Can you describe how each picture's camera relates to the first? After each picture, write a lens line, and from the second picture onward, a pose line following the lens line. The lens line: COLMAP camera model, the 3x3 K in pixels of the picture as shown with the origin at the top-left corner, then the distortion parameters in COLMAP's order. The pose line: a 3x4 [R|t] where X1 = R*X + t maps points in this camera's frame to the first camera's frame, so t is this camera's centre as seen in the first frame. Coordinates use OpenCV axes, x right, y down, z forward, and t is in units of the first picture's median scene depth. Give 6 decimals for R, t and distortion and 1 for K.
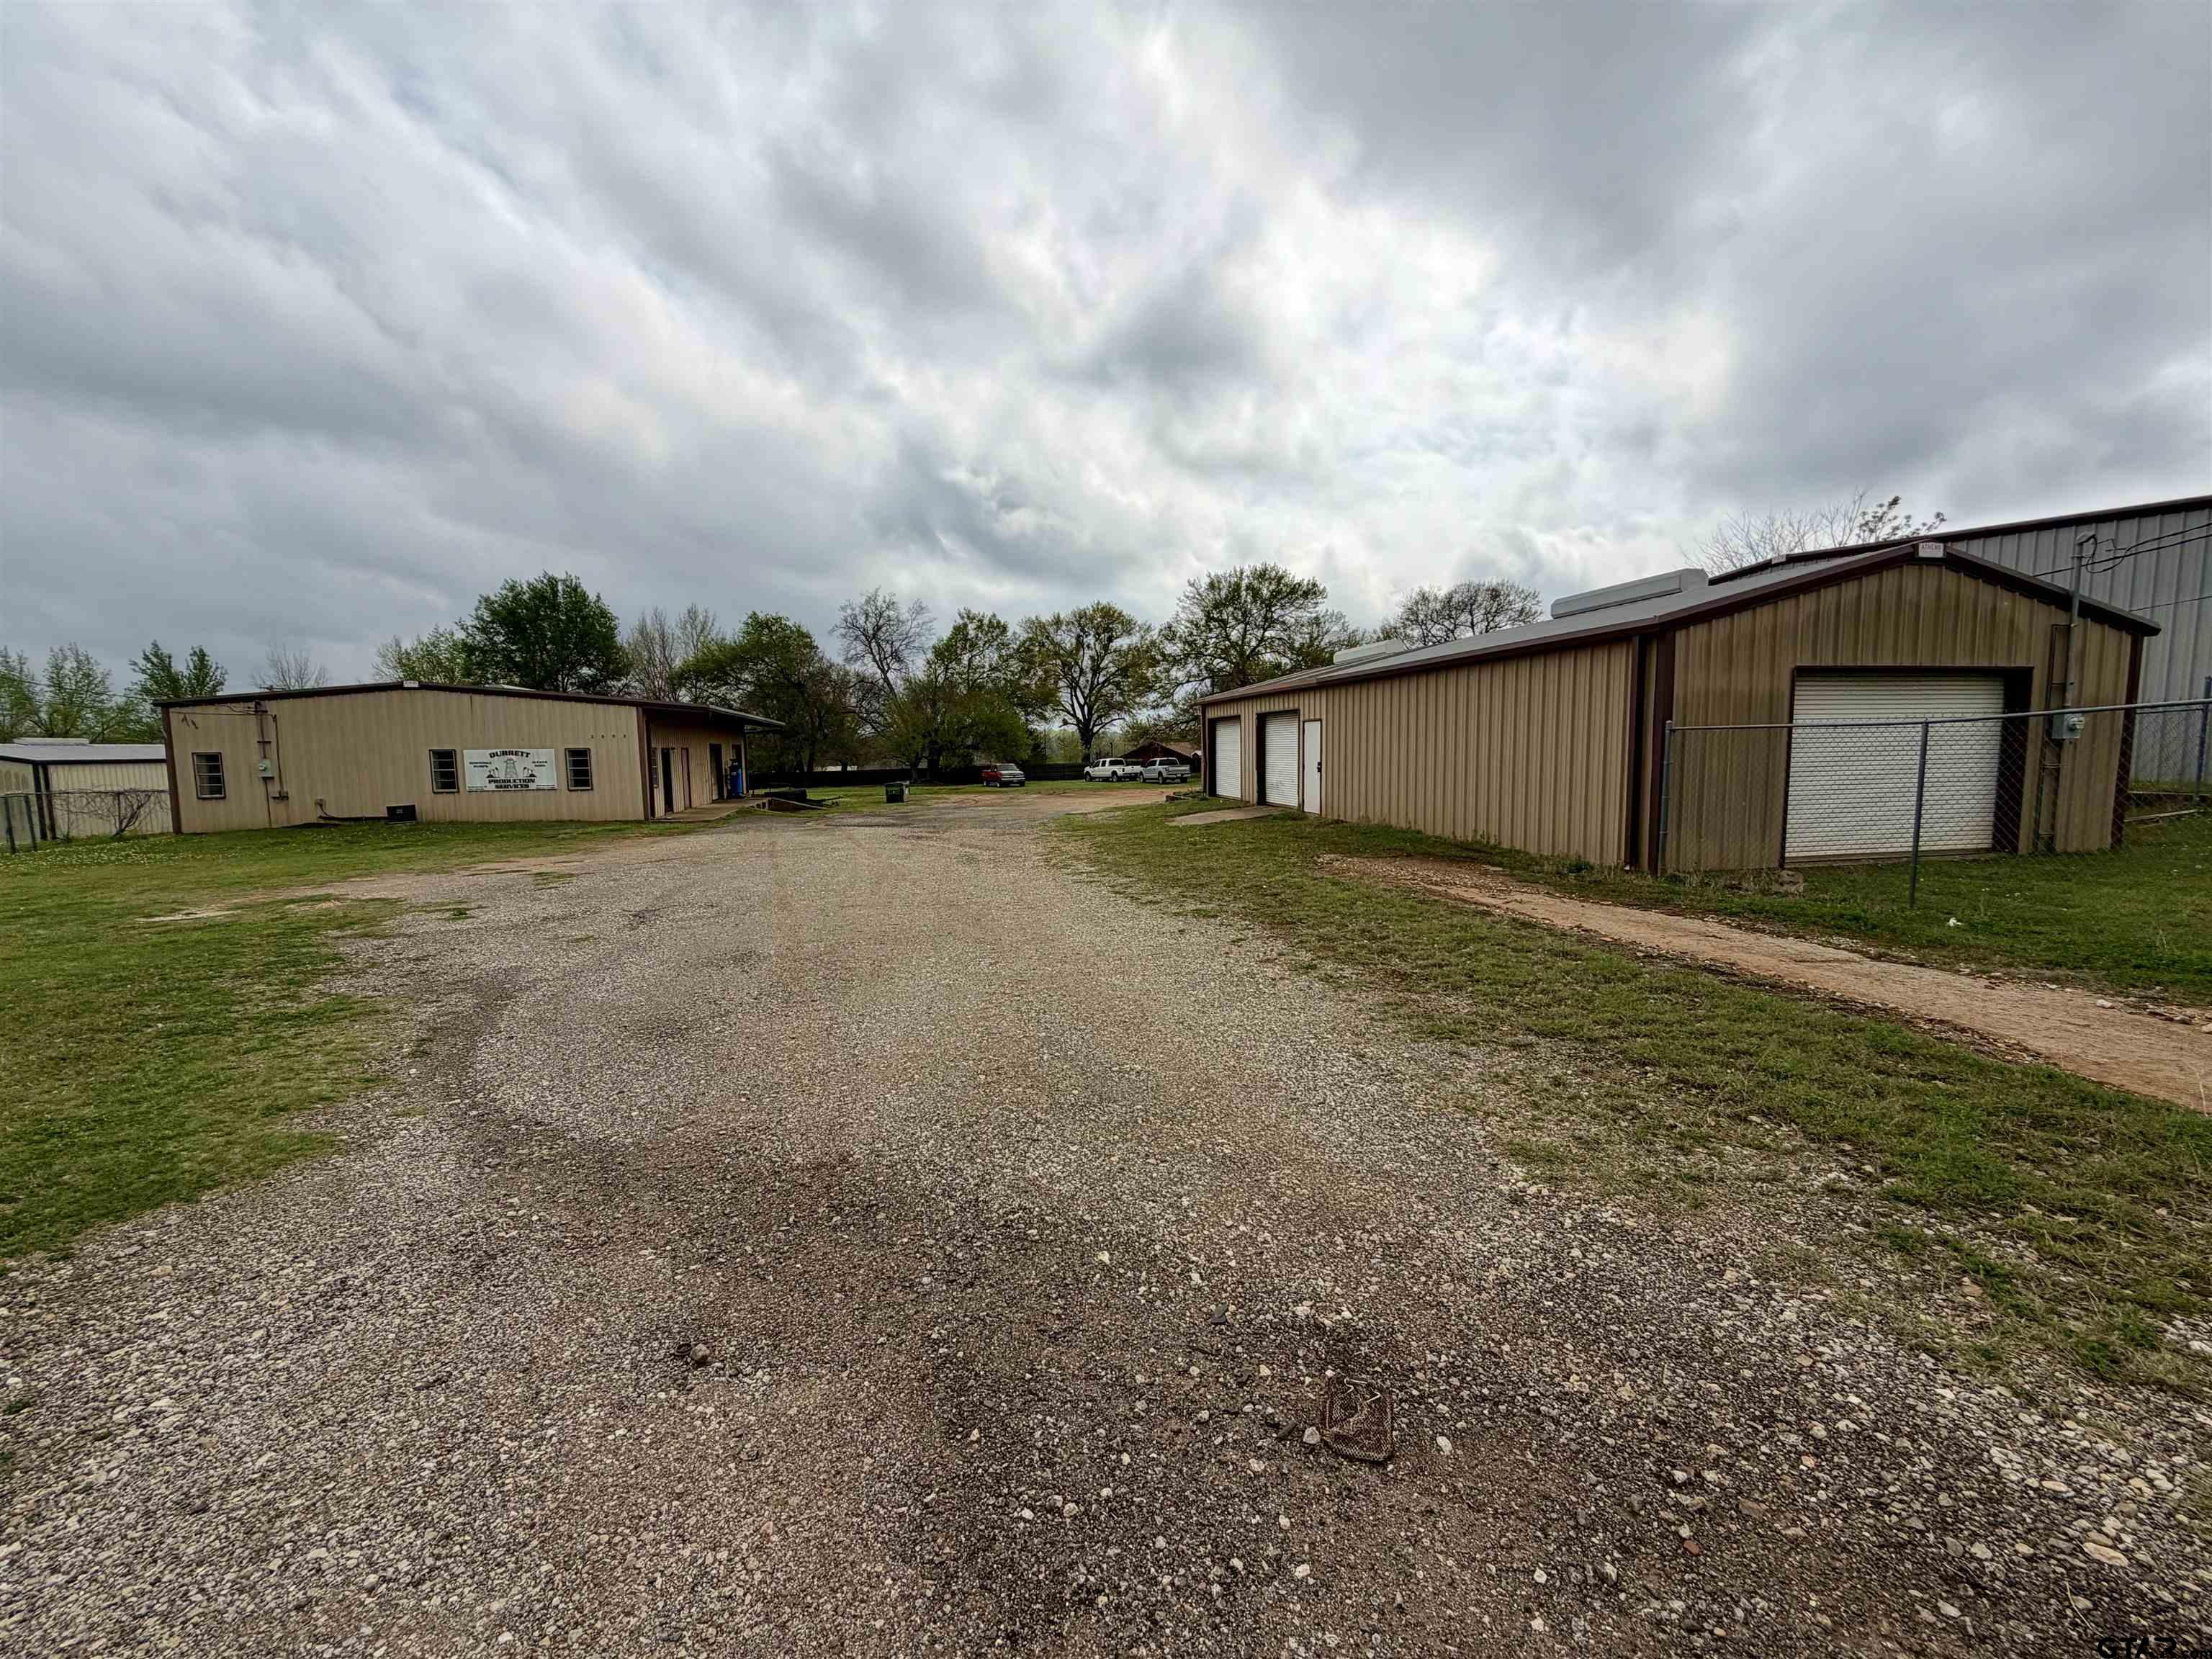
lens RADIAL K [[879.5, 0, 1102.1], [0, 879.5, 836.8], [0, 0, 1]] dist [-0.002056, -0.000220]
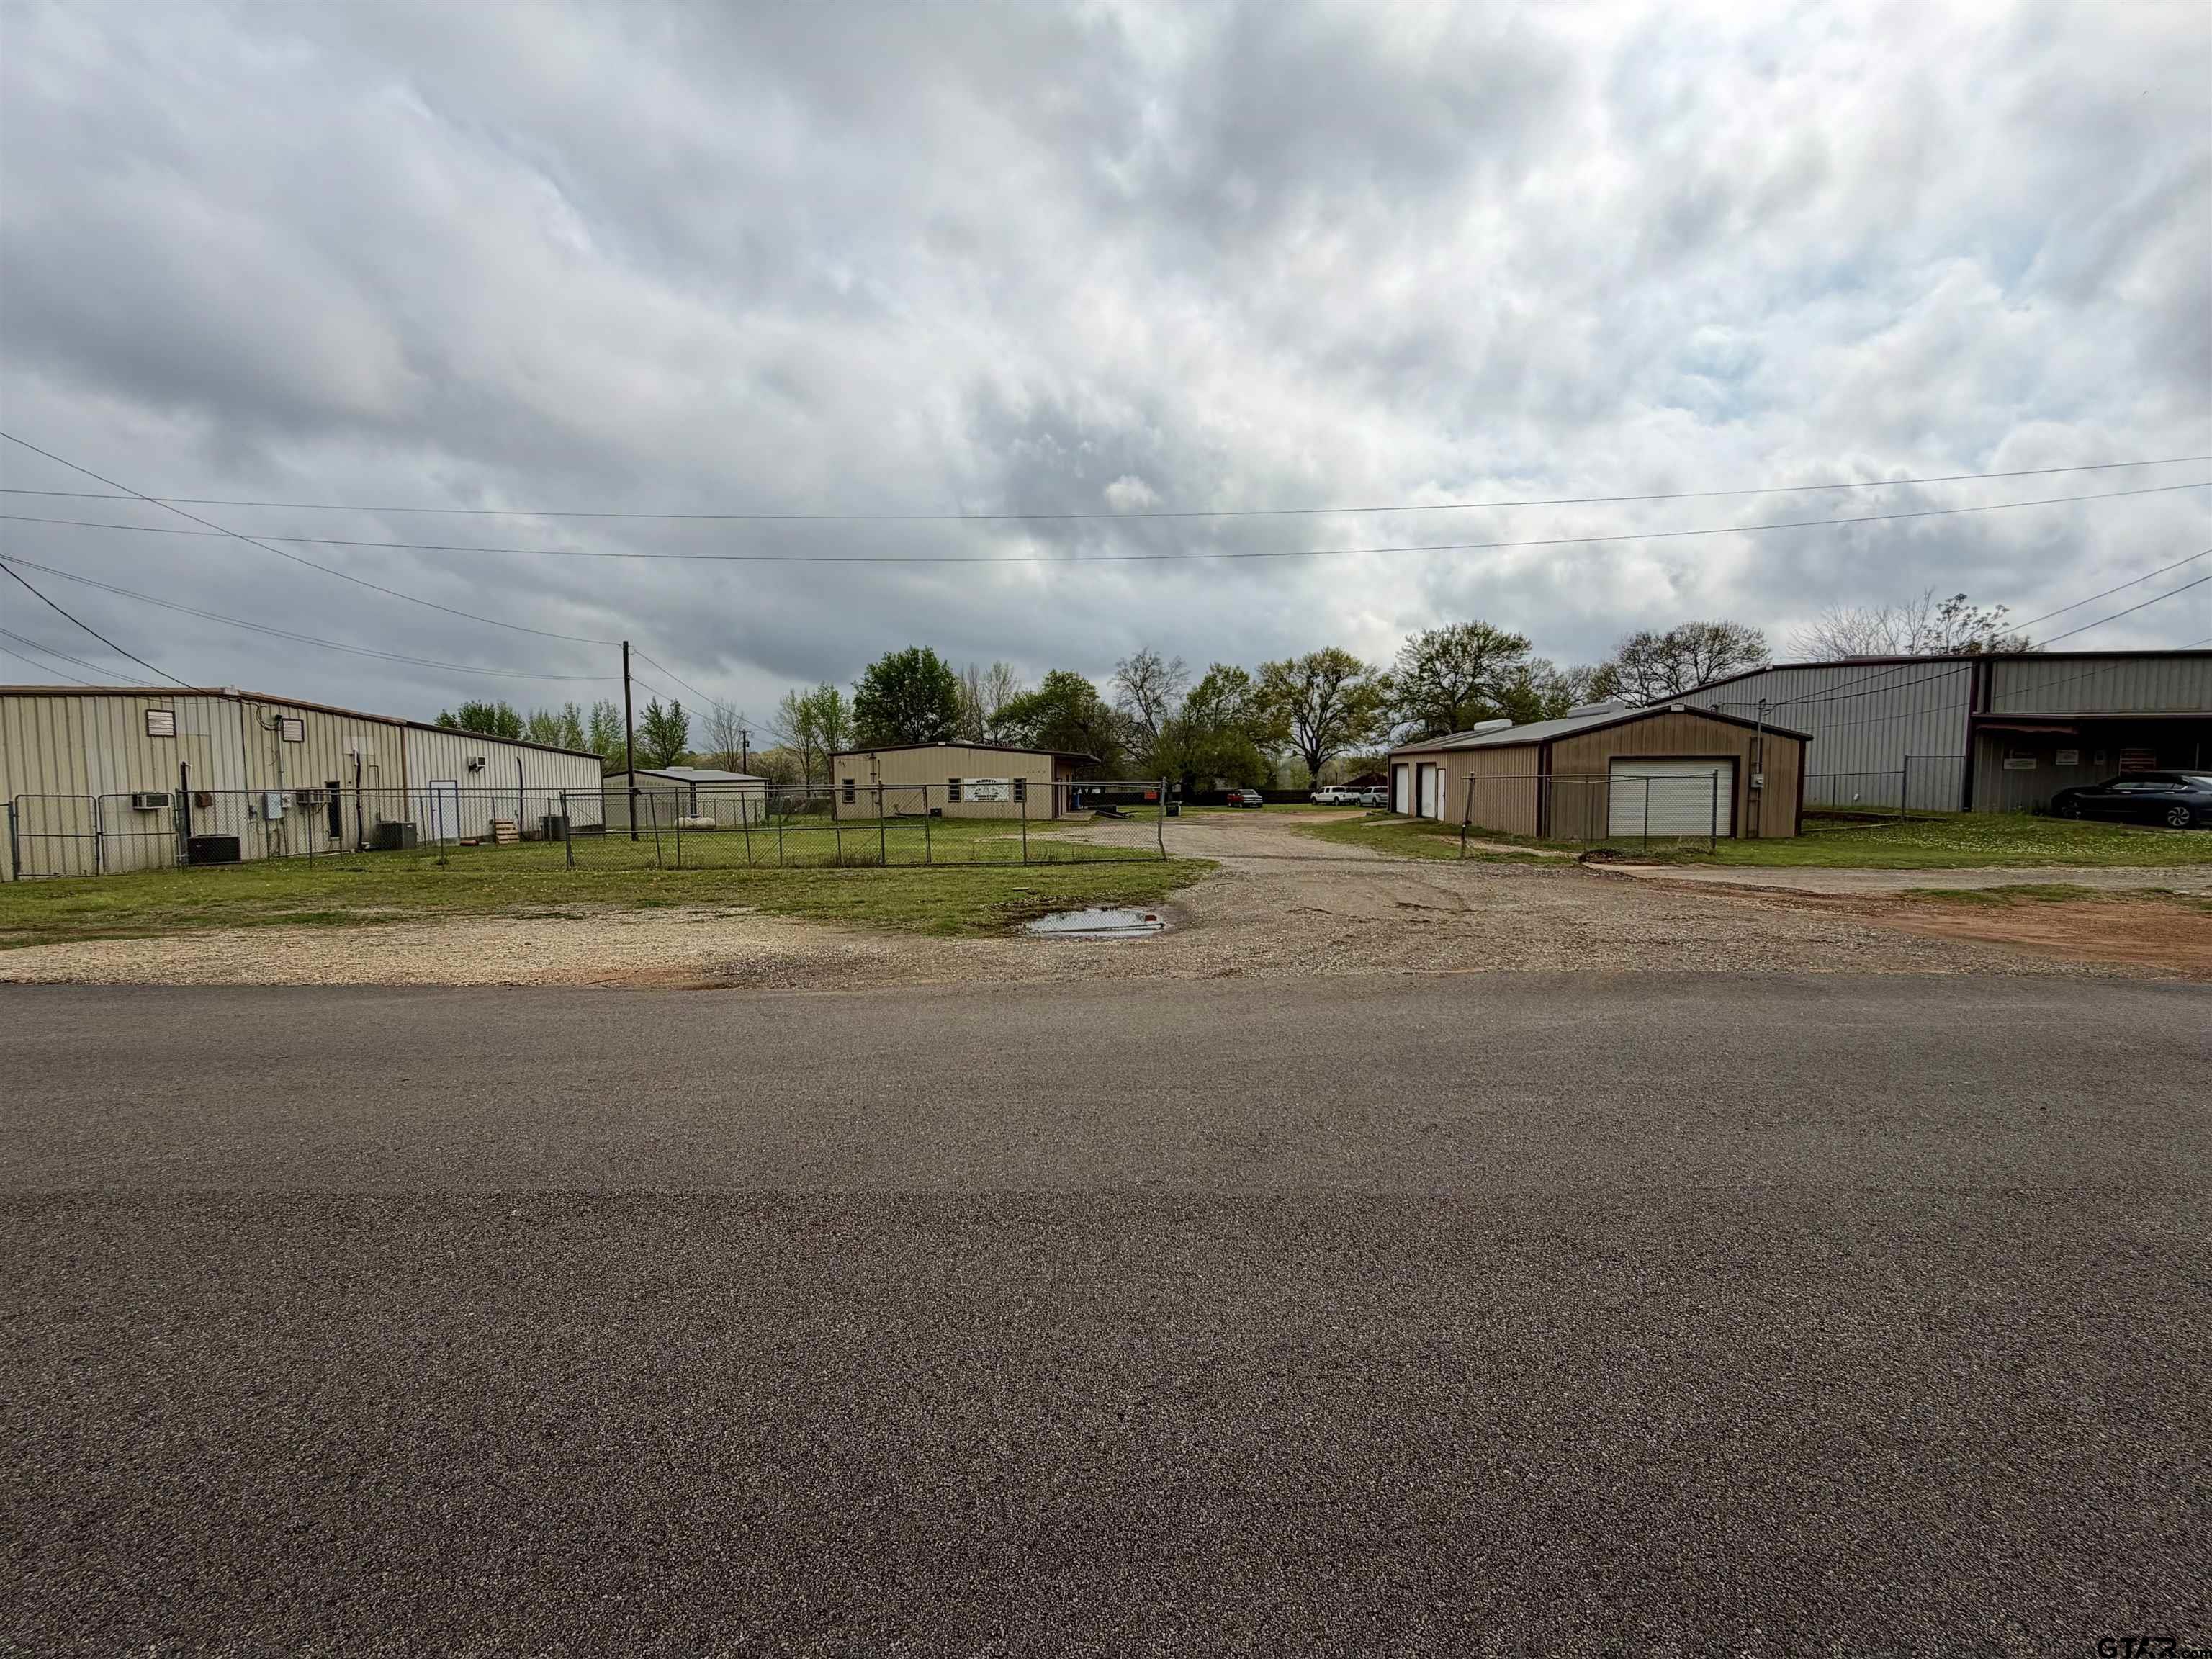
lens RADIAL K [[882.2, 0, 1101.2], [0, 882.2, 831.3], [0, 0, 1]] dist [-0.000316, 0.000393]
pose [[0.967808, 0.025551, -0.250388, 0.005522], [-0.034079, 0.998975, -0.029780, 0.019321], [0.249371, 0.037354, 0.967687, -0.245249]]
